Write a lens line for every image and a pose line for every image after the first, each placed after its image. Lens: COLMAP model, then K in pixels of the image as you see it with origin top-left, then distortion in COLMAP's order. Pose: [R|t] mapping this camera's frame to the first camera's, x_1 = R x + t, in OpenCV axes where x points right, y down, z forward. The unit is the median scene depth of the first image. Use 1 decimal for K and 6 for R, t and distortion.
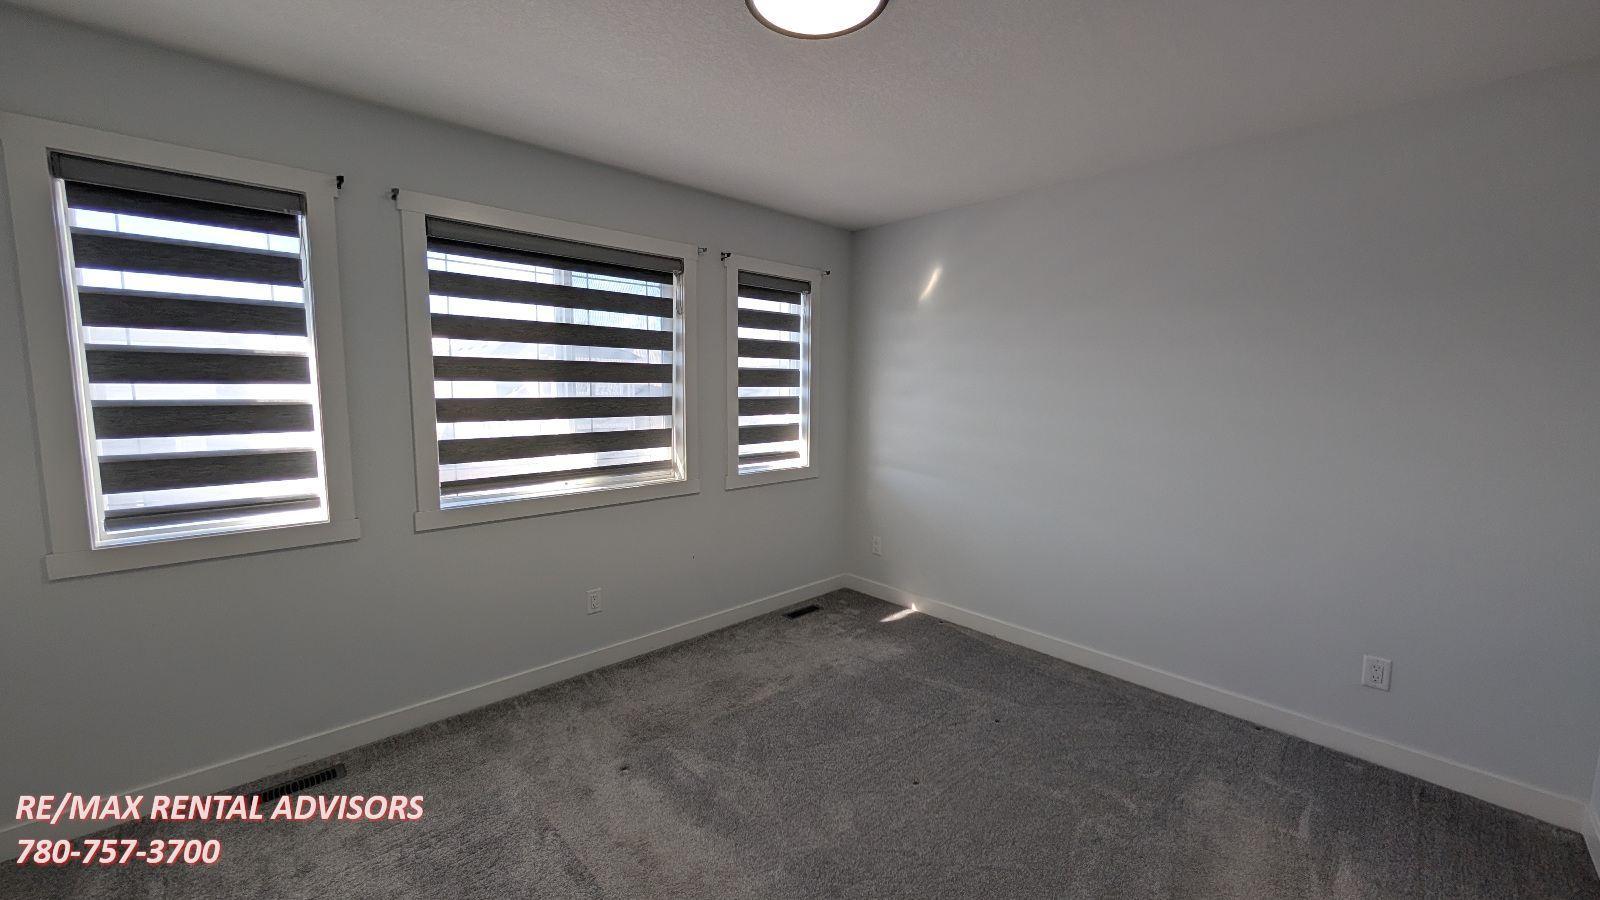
lens RADIAL K [[602.8, 0, 802.4], [0, 602.8, 451.1], [0, 0, 1]] dist [0.000344, 0.000157]
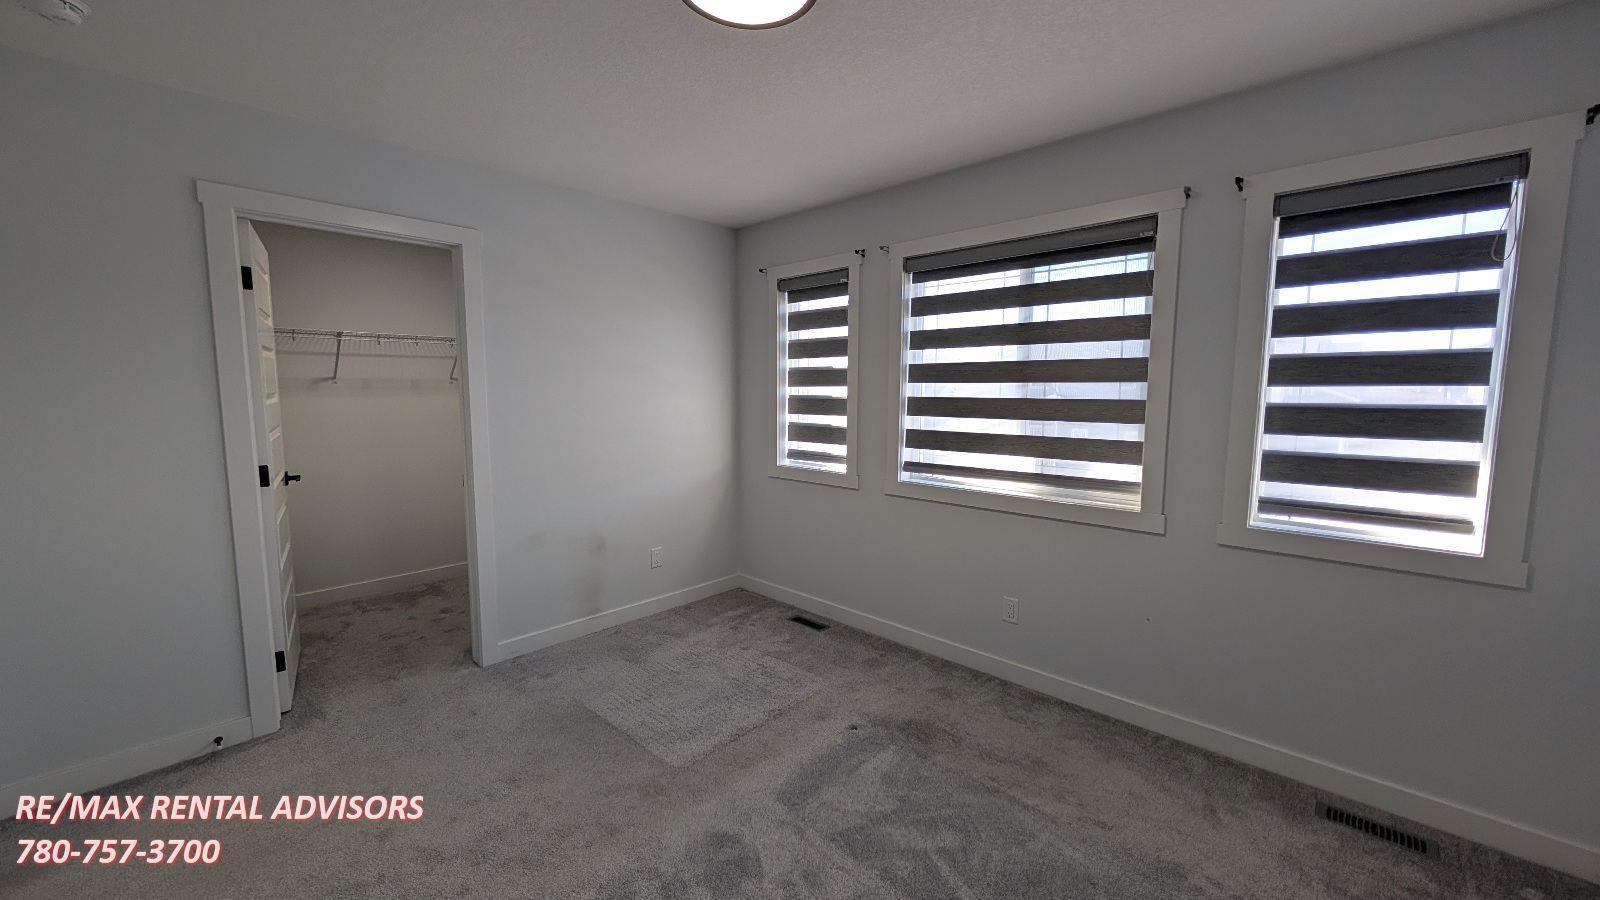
lens RADIAL K [[635.8, 0, 795.1], [0, 635.8, 455.6], [0, 0, 1]] dist [0.001065, 0.000074]
pose [[0.026440, 0.101168, -0.994518, 0.574123], [-0.105611, 0.989581, 0.097858, -0.053089], [0.994056, 0.102444, 0.036849, 0.542307]]
